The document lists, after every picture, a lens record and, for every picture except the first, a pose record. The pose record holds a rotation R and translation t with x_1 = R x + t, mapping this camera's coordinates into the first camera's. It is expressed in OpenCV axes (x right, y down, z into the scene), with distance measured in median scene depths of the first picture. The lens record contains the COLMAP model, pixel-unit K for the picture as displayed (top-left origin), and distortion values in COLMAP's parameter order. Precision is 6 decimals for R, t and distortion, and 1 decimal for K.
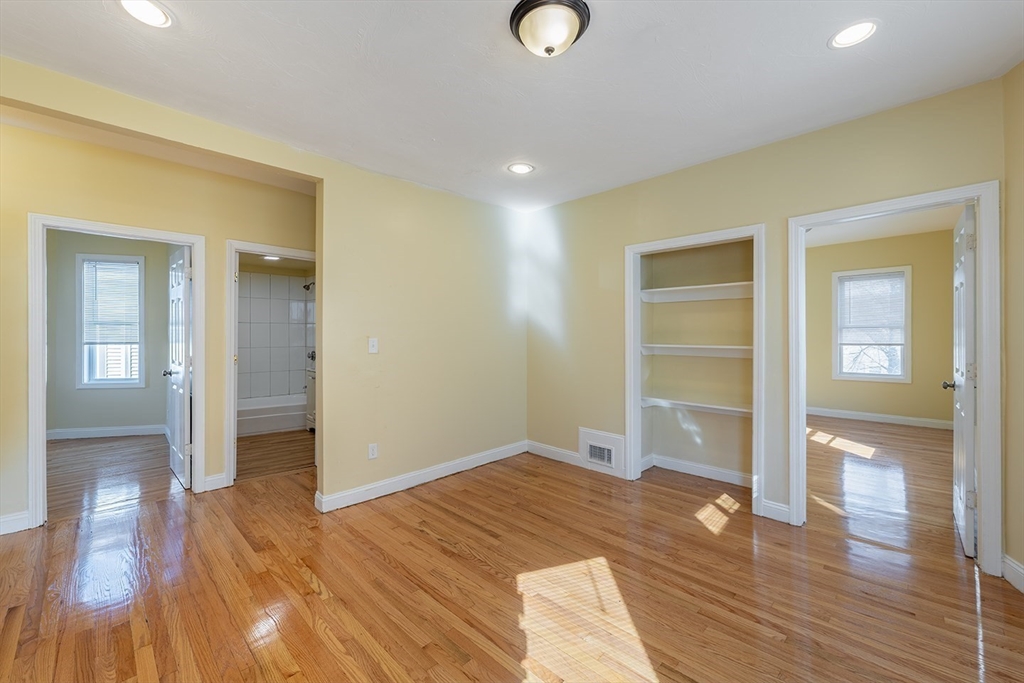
lens RADIAL K [[426.3, 0, 518.5], [0, 426.3, 333.5], [0, 0, 1]] dist [-0.000571, -0.000034]
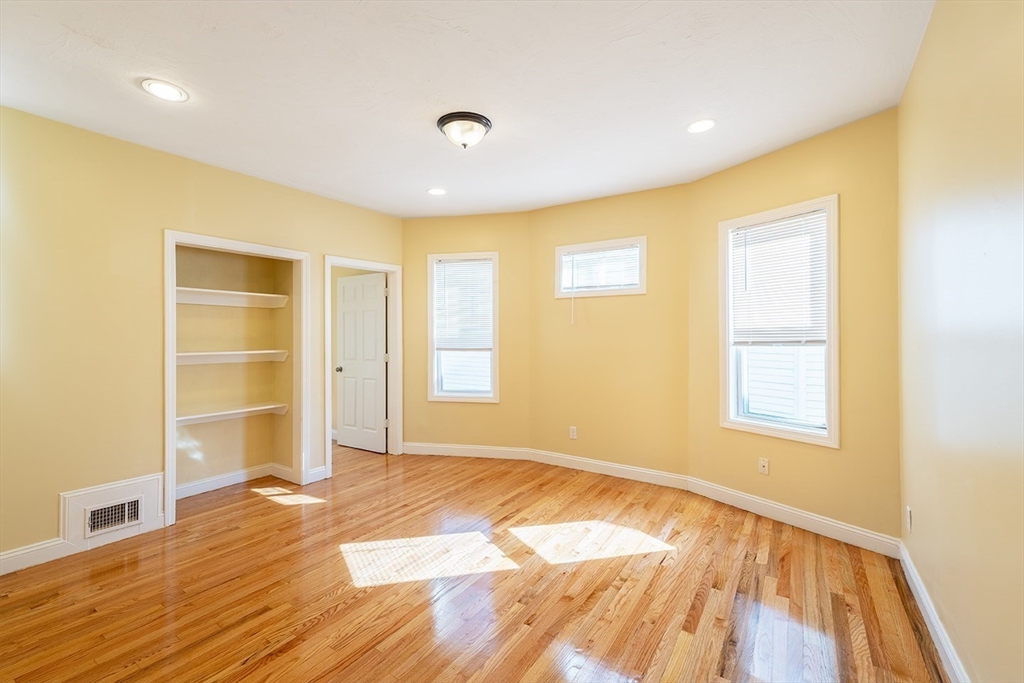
lens RADIAL K [[426.3, 0, 518.5], [0, 426.3, 333.5], [0, 0, 1]] dist [-0.000571, -0.000034]
pose [[-0.193054, 0.006032, 0.981170, -0.766670], [0.006422, 0.999967, -0.004883, -0.006149], [-0.981167, 0.005359, -0.193087, 0.610997]]
